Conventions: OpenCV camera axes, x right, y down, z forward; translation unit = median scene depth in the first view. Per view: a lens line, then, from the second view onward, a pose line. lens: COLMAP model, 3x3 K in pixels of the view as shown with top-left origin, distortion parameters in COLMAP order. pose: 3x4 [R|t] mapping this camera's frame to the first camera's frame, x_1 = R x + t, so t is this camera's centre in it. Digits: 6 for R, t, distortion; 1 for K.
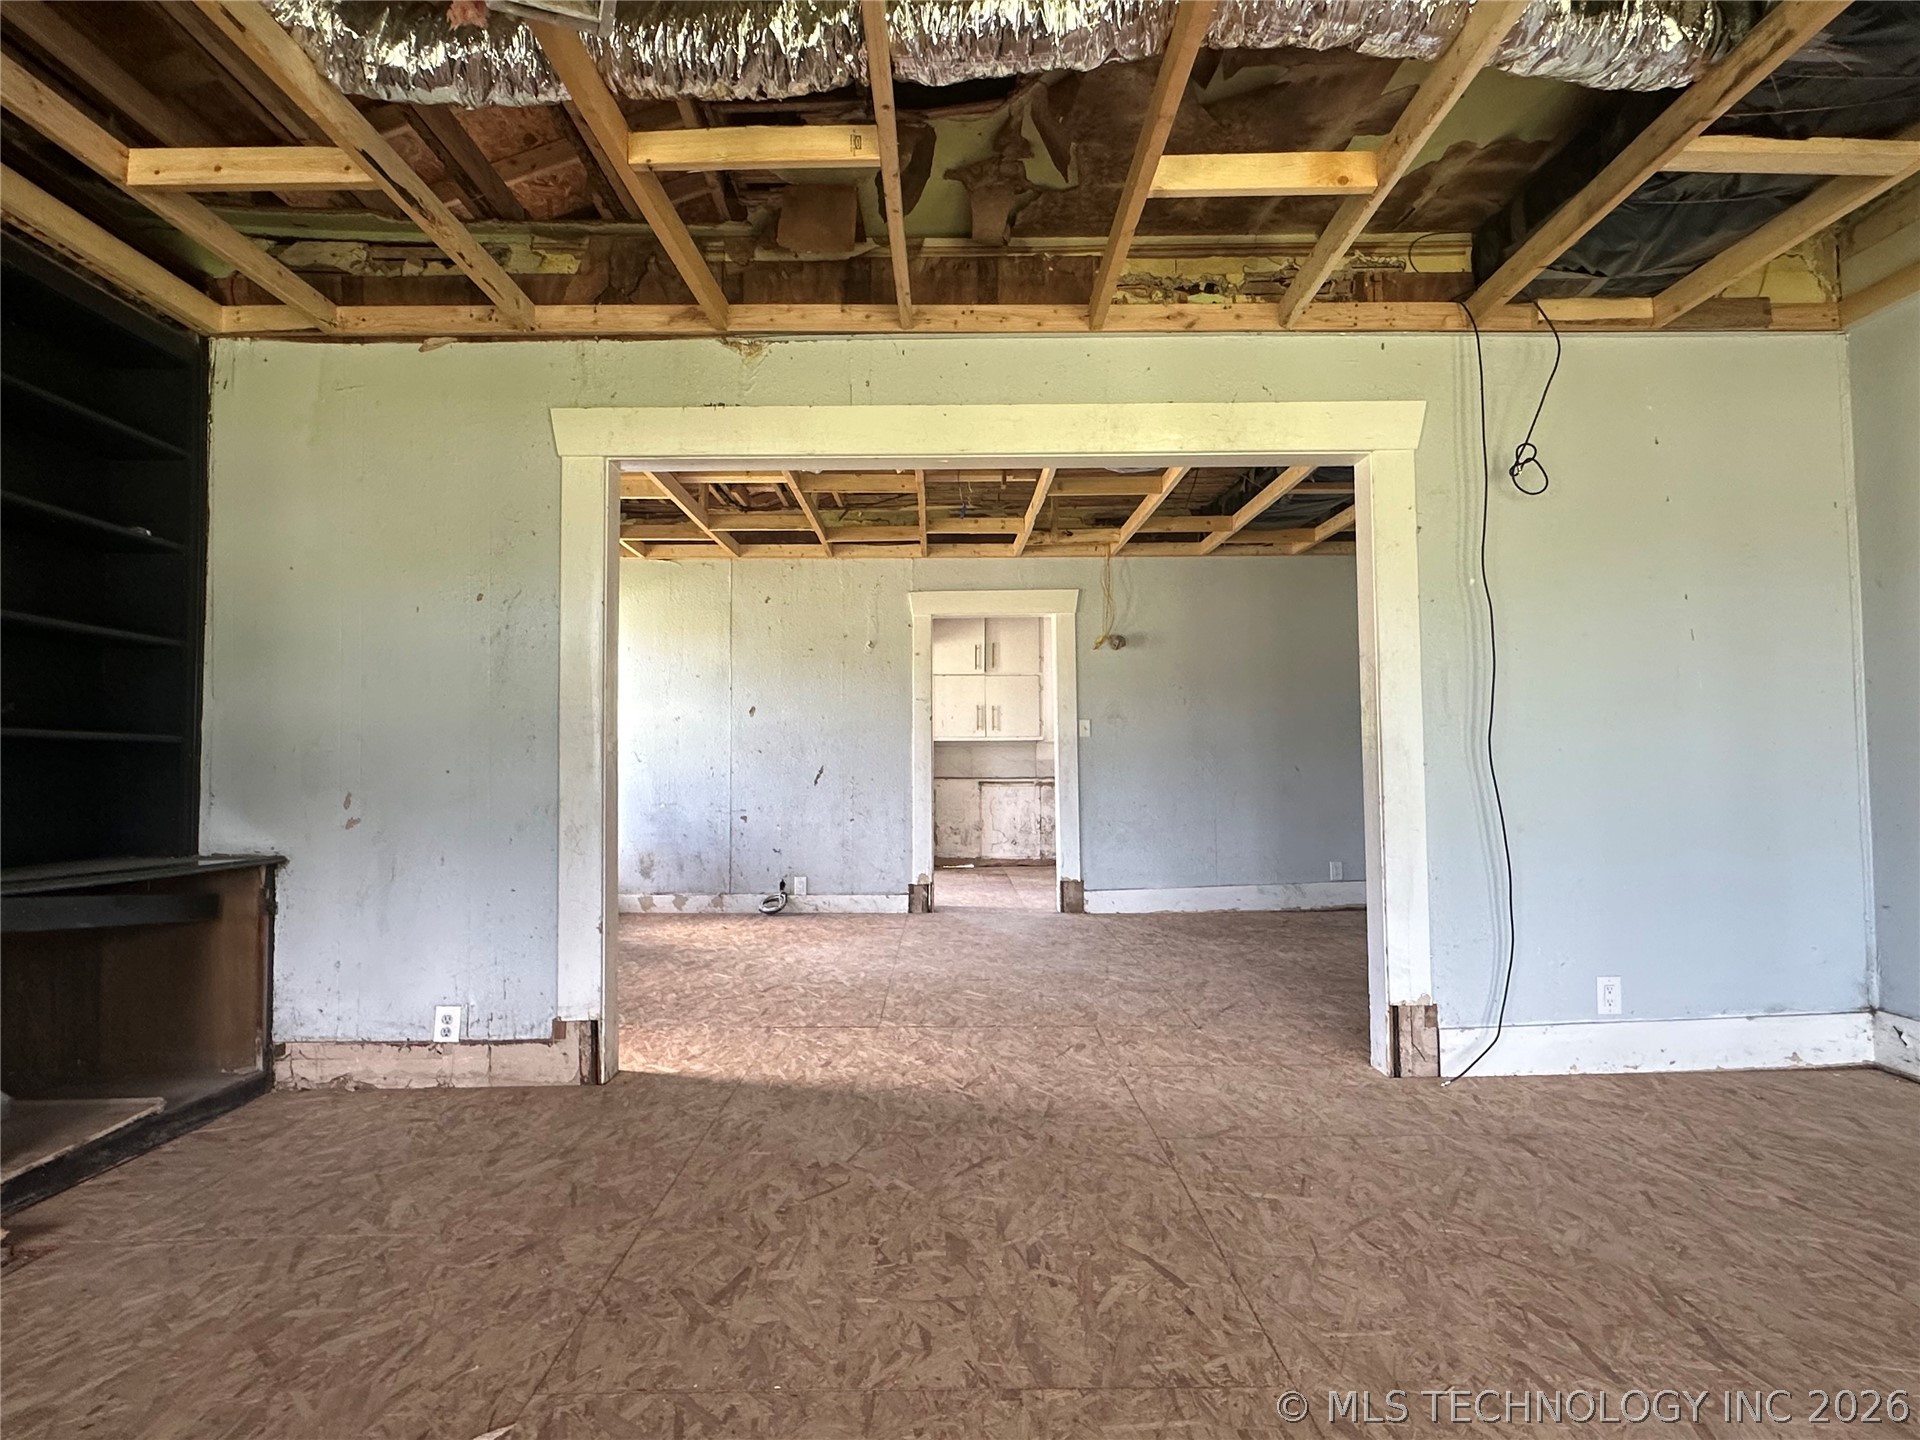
lens RADIAL K [[1110.3, 0, 960.0], [0, 1110.3, 720.0], [0, 0, 1]] dist [-0.003753, -0.000428]
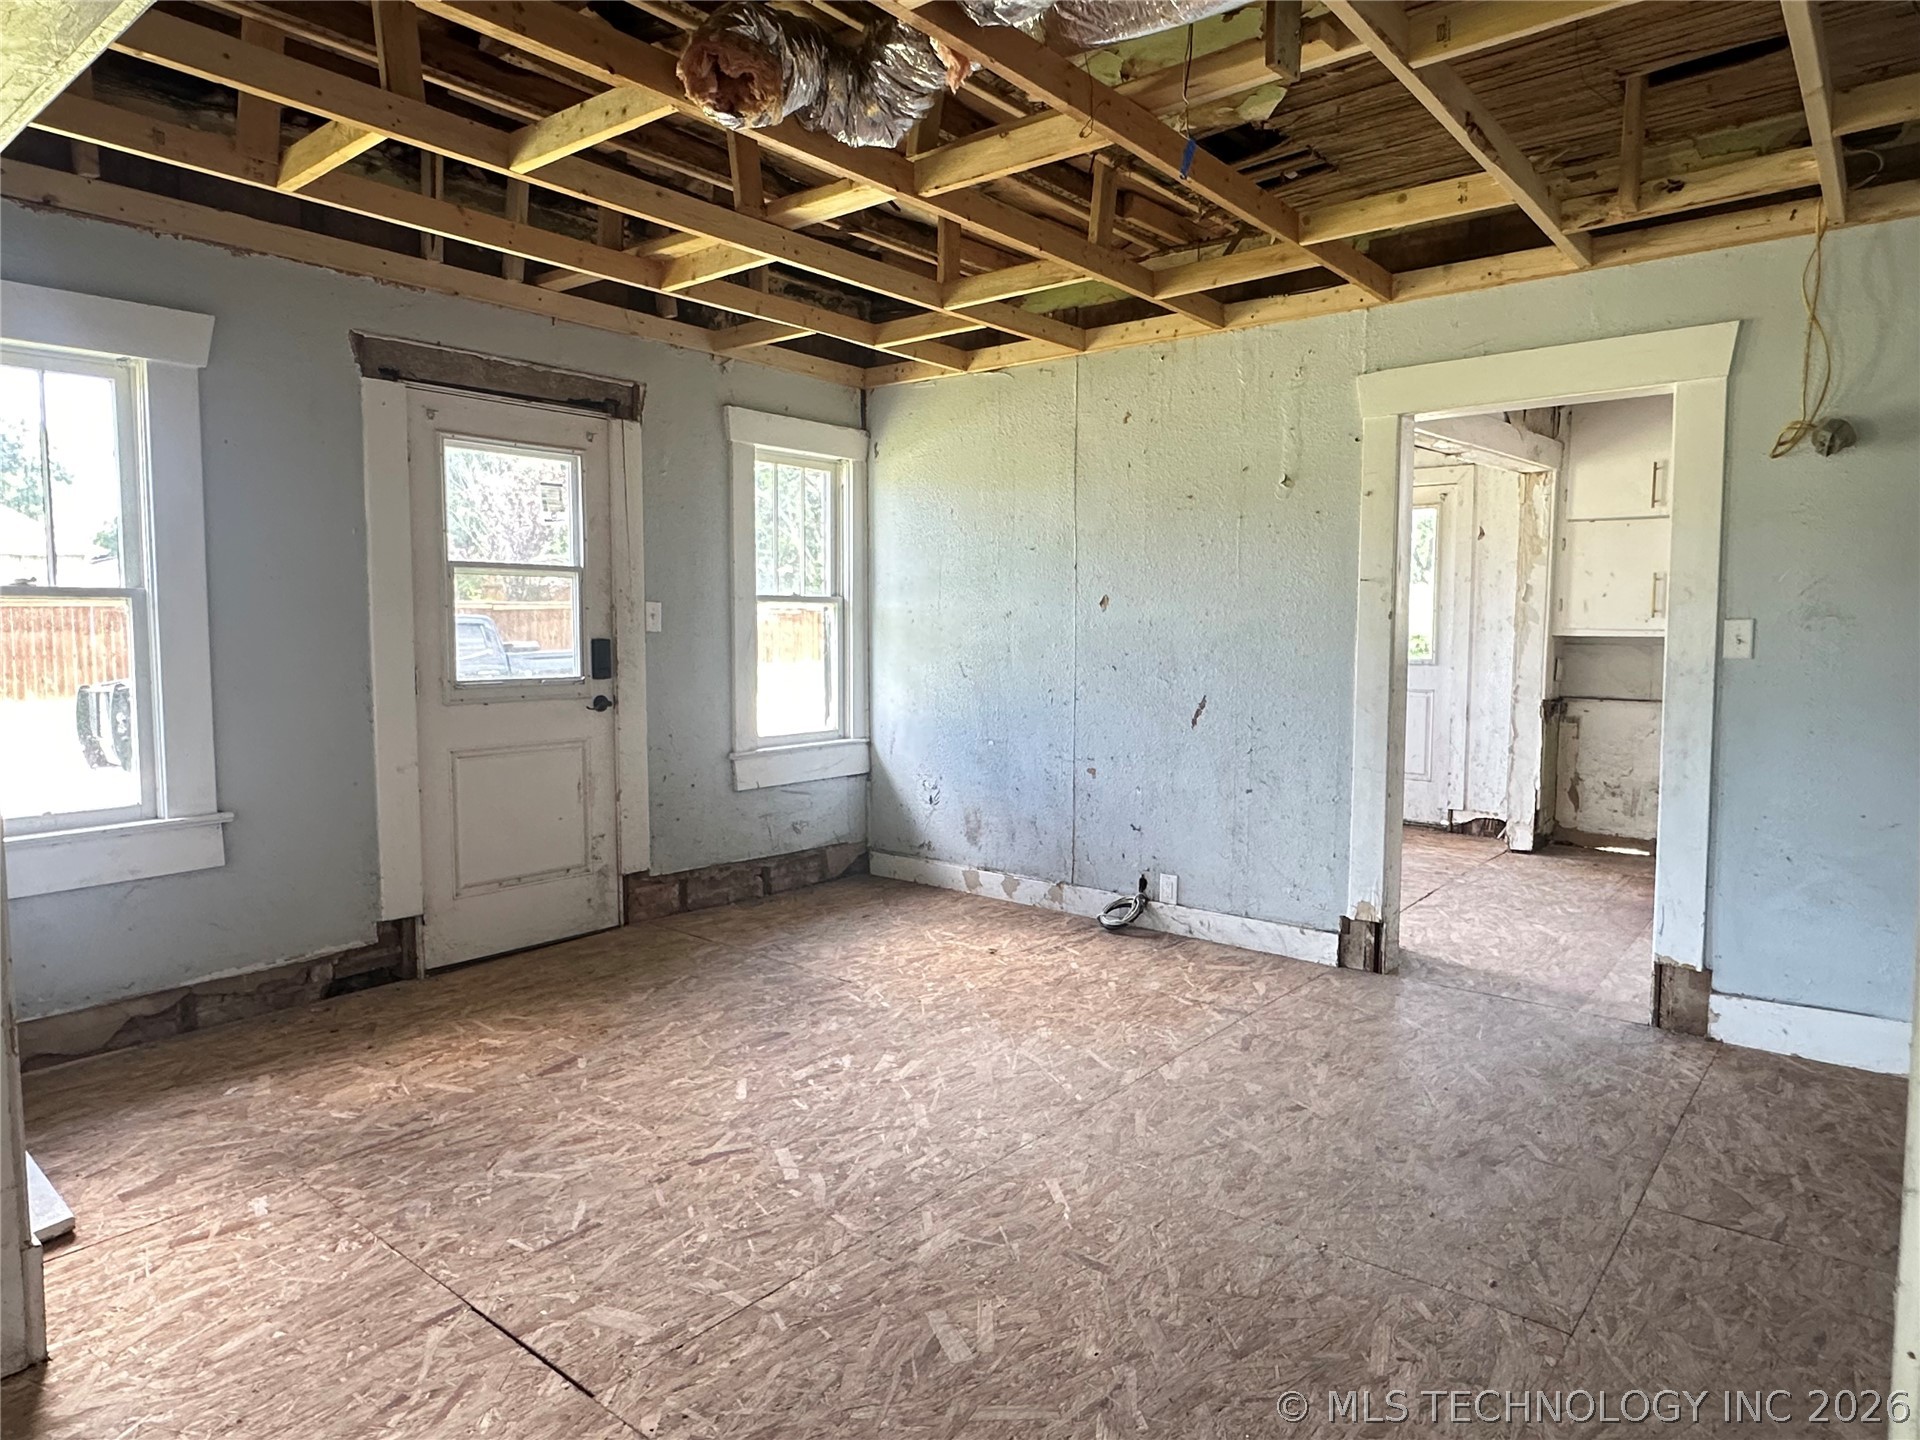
lens RADIAL K [[1188.1, 0, 960.0], [0, 1188.1, 720.0], [0, 0, 1]] dist [0.001067, -0.001184]
pose [[0.764520, 0.061611, -0.641649, 0.387729], [0.019139, 0.992813, 0.118134, -0.048707], [0.644316, -0.102596, 0.757847, 0.924550]]
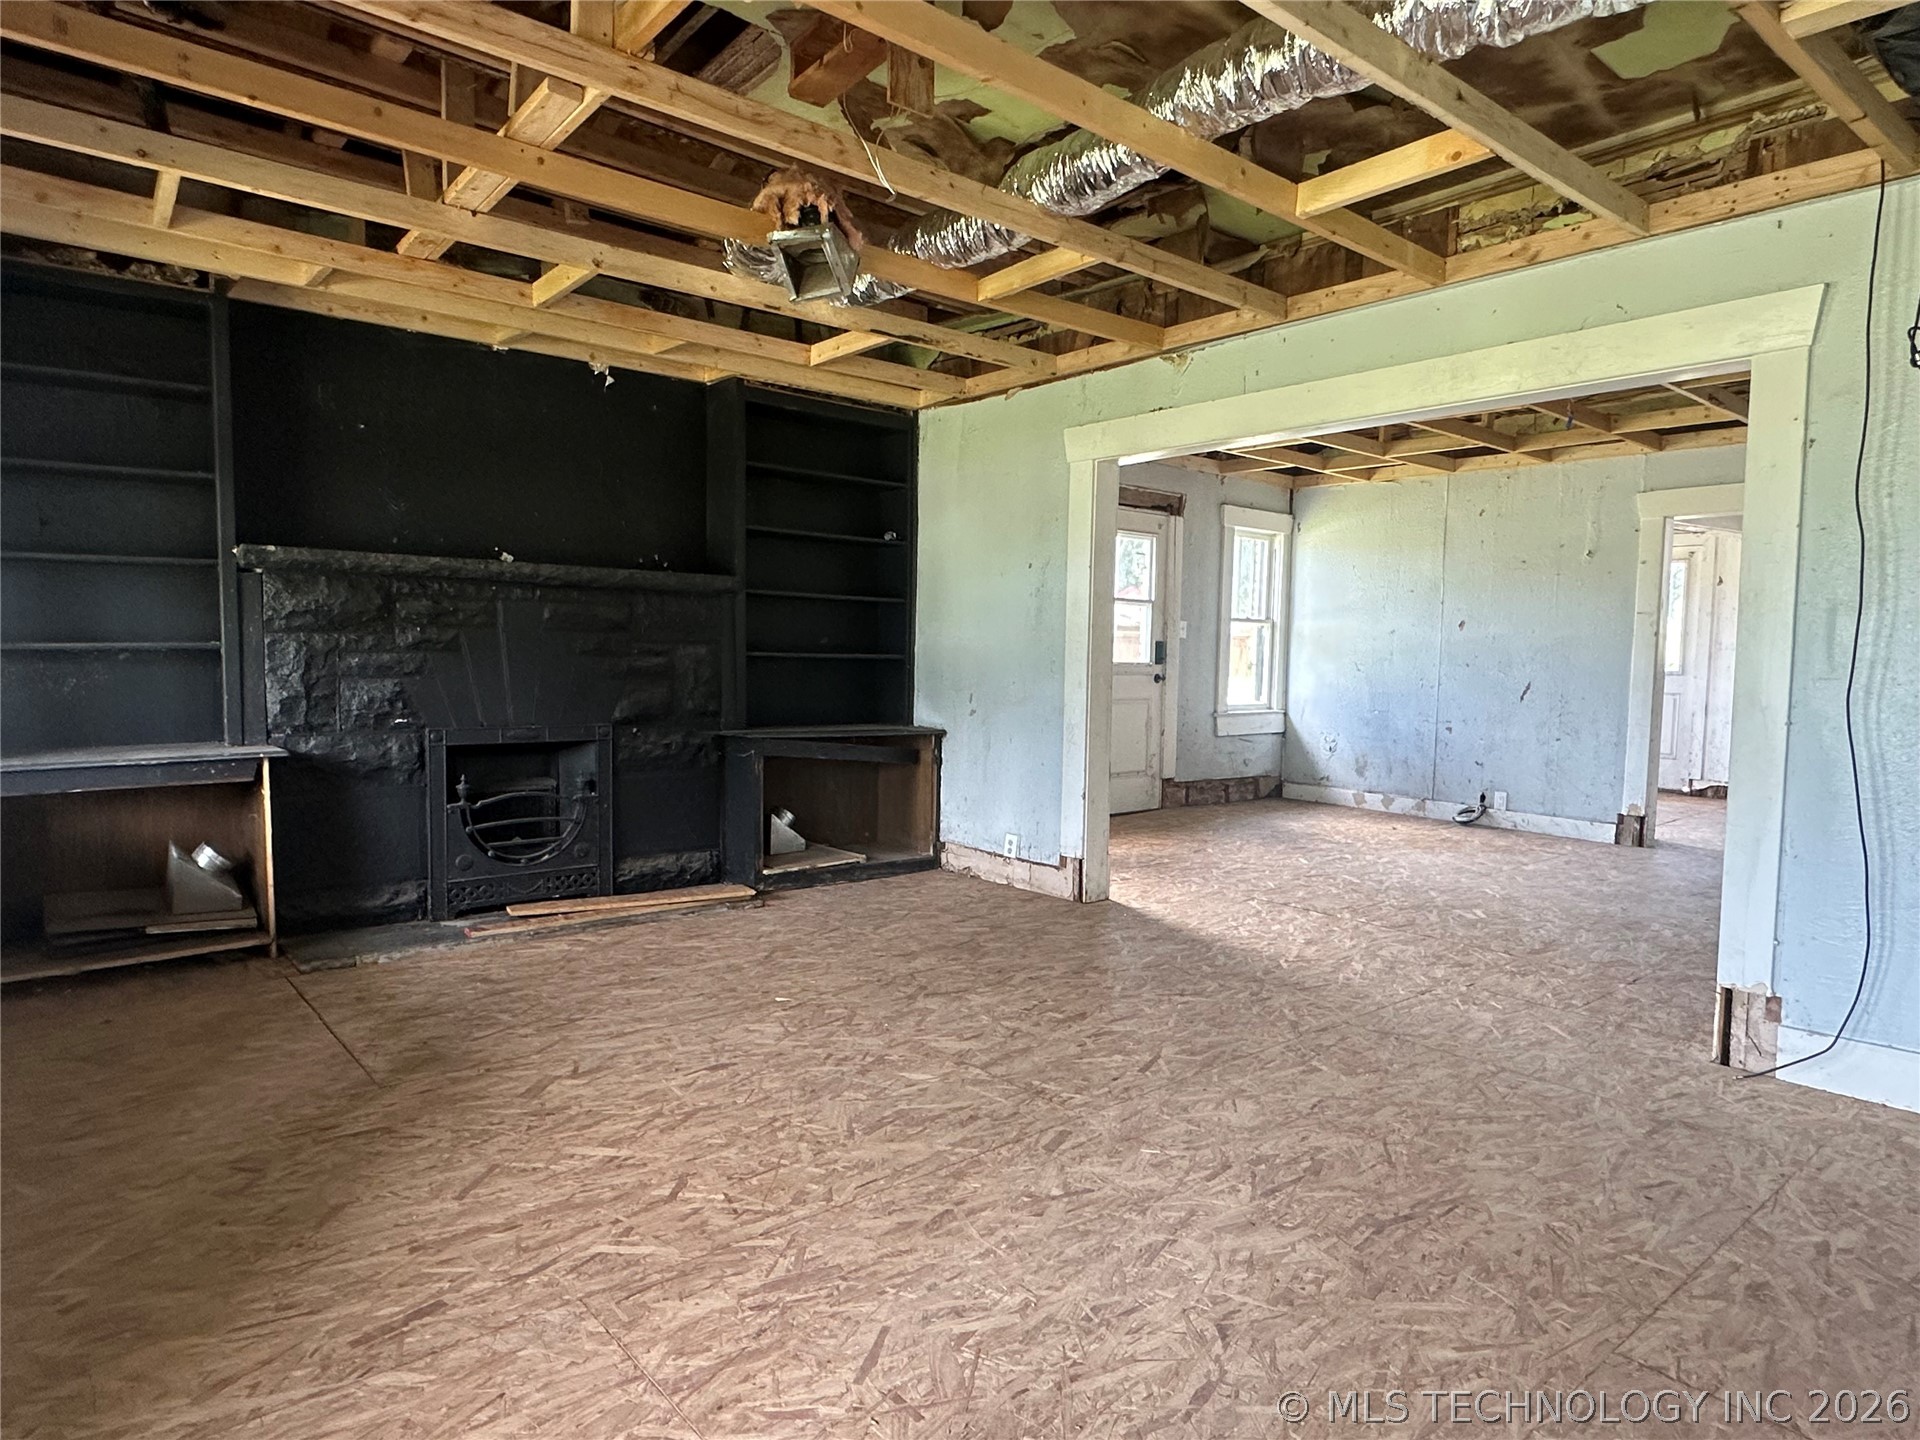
lens RADIAL K [[1146.9, 0, 951.3], [0, 1146.9, 729.2], [0, 0, 1]] dist [-0.005766, -0.001491]
pose [[0.632164, 0.074819, -0.771214, 0.706186], [0.008039, 0.994640, 0.103085, -0.053021], [0.774793, -0.071367, 0.628174, -0.057568]]
